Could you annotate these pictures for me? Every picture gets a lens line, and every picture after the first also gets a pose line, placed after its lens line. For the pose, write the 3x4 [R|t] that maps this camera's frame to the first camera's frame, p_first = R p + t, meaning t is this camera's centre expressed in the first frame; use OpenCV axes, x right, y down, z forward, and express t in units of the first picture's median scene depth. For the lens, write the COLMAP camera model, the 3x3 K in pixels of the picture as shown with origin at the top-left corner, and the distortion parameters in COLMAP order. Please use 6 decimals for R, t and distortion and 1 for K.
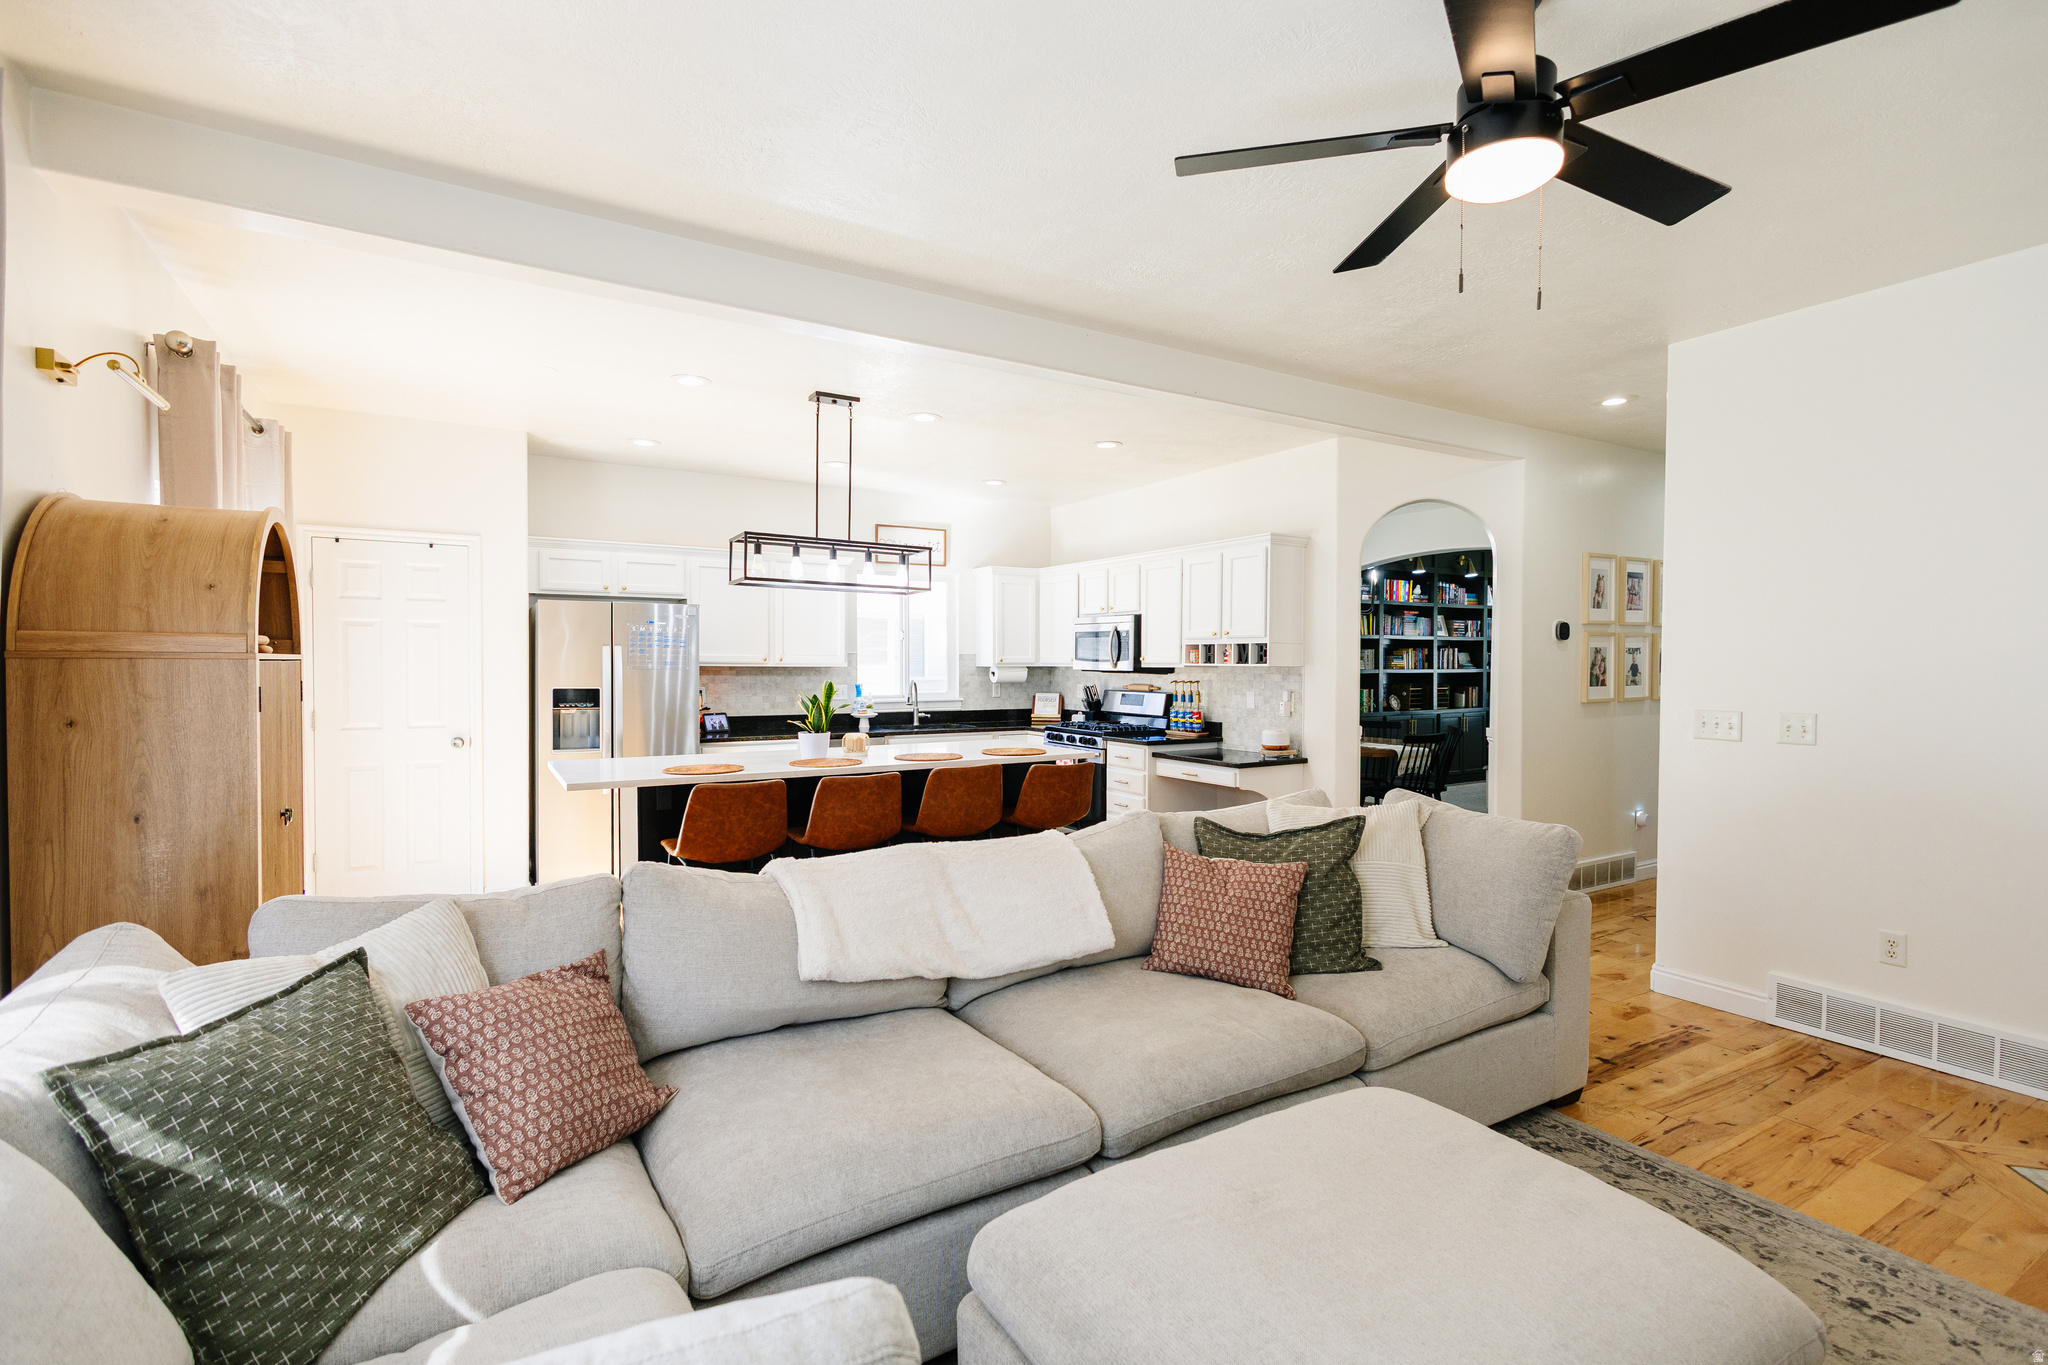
lens RADIAL K [[948.6, 0, 1021.7], [0, 948.6, 678.2], [0, 0, 1]] dist [-0.000012, 0.000090]
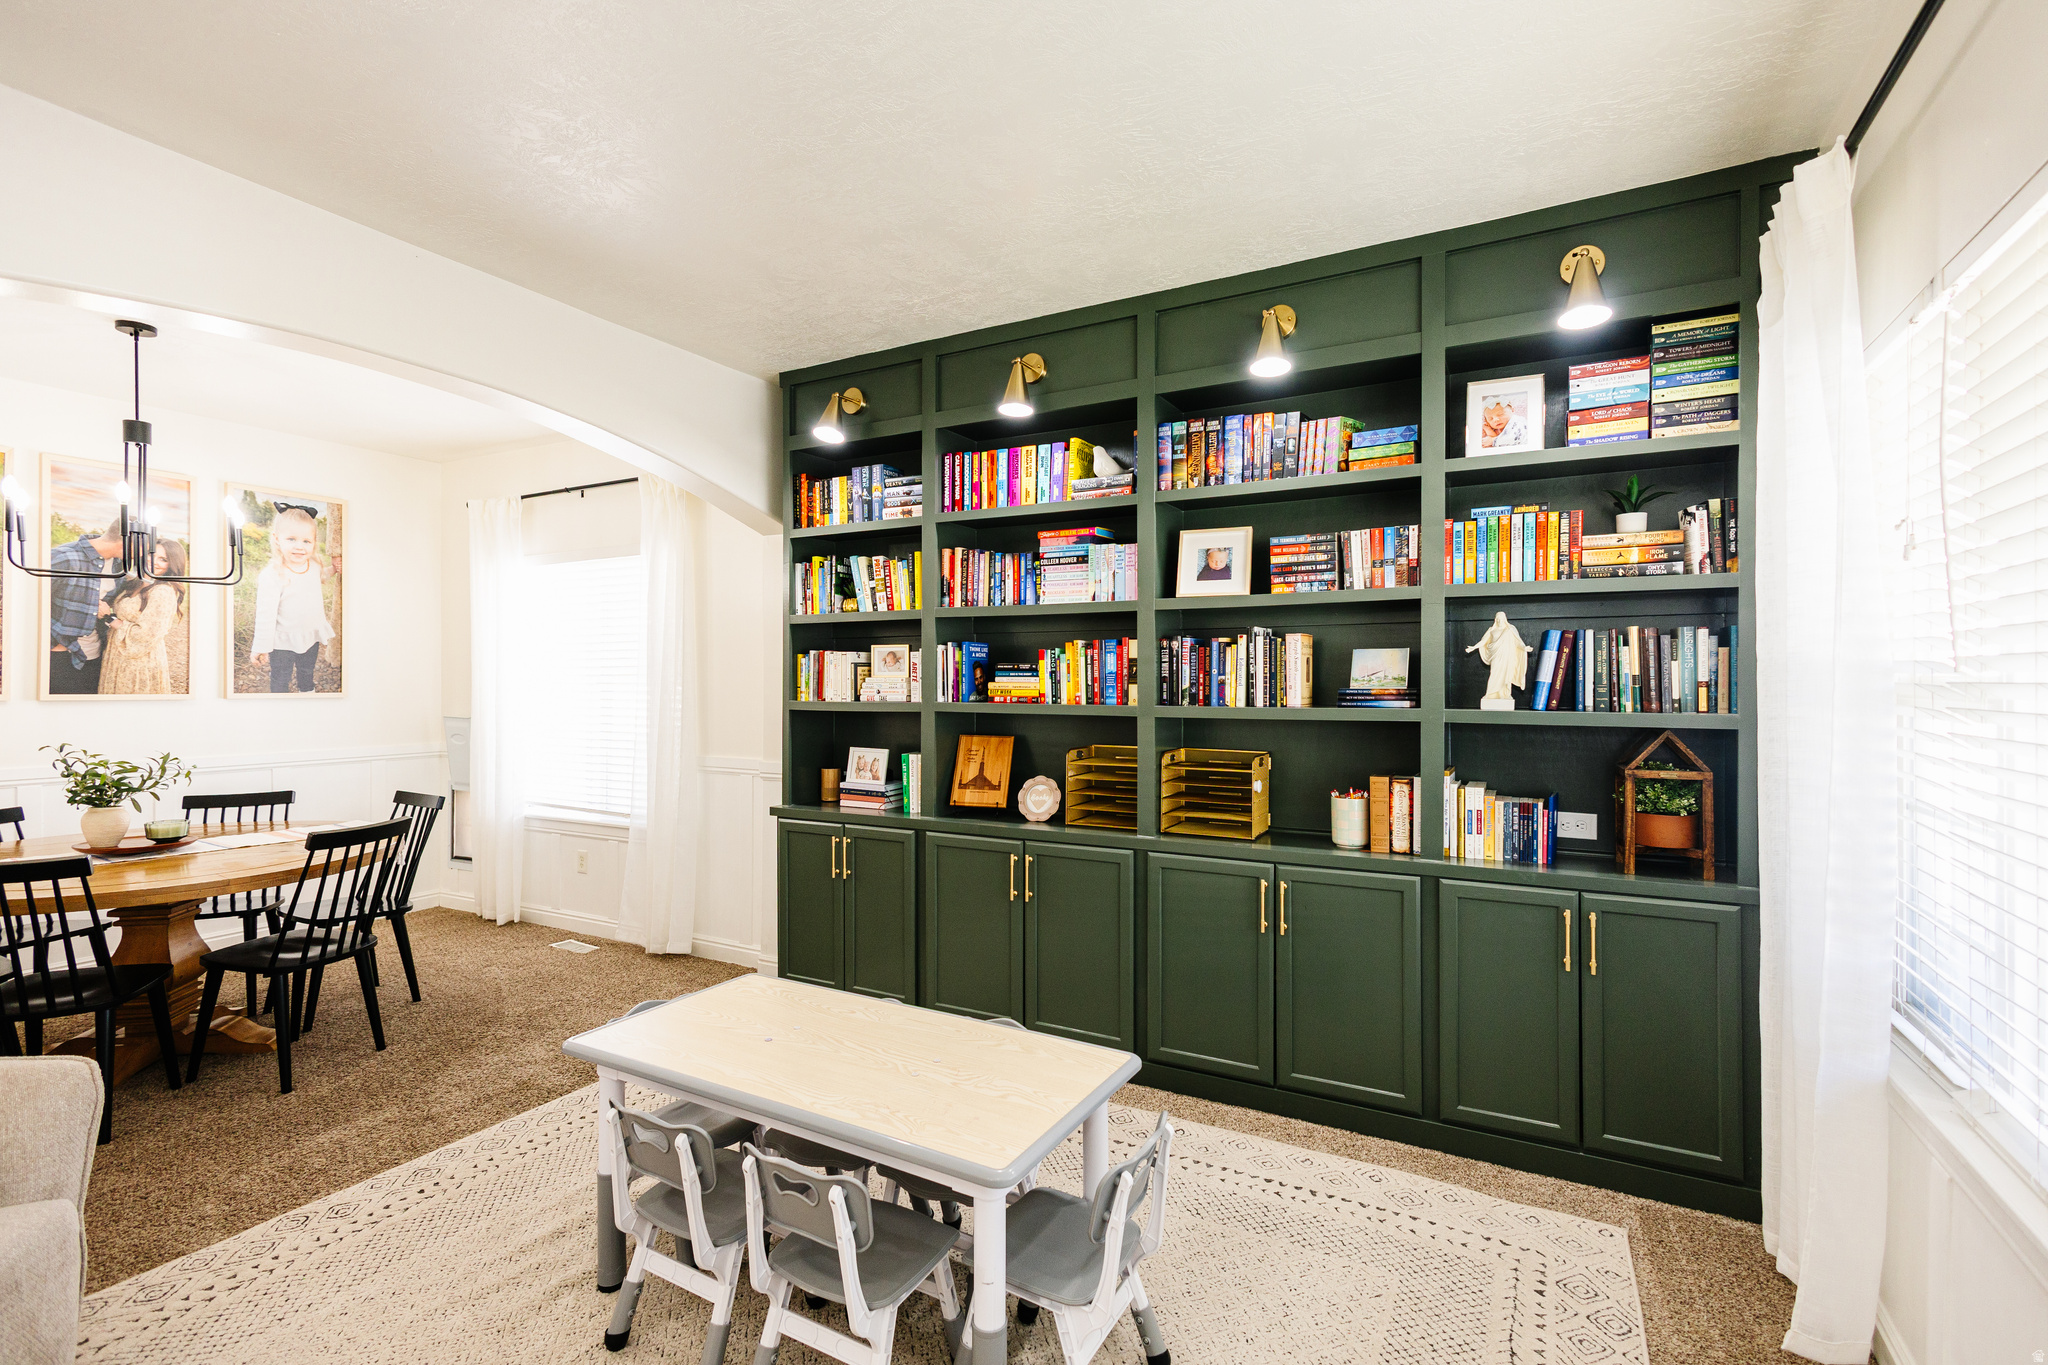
lens RADIAL K [[963.2, 0, 1029.1], [0, 963.2, 678.9], [0, 0, 1]] dist [0.013448, -0.001337]
pose [[0.508739, -0.003179, -0.860915, 0.688257], [-0.017576, 0.999746, -0.014077, -0.012713], [0.860741, 0.022293, 0.508554, 0.812343]]
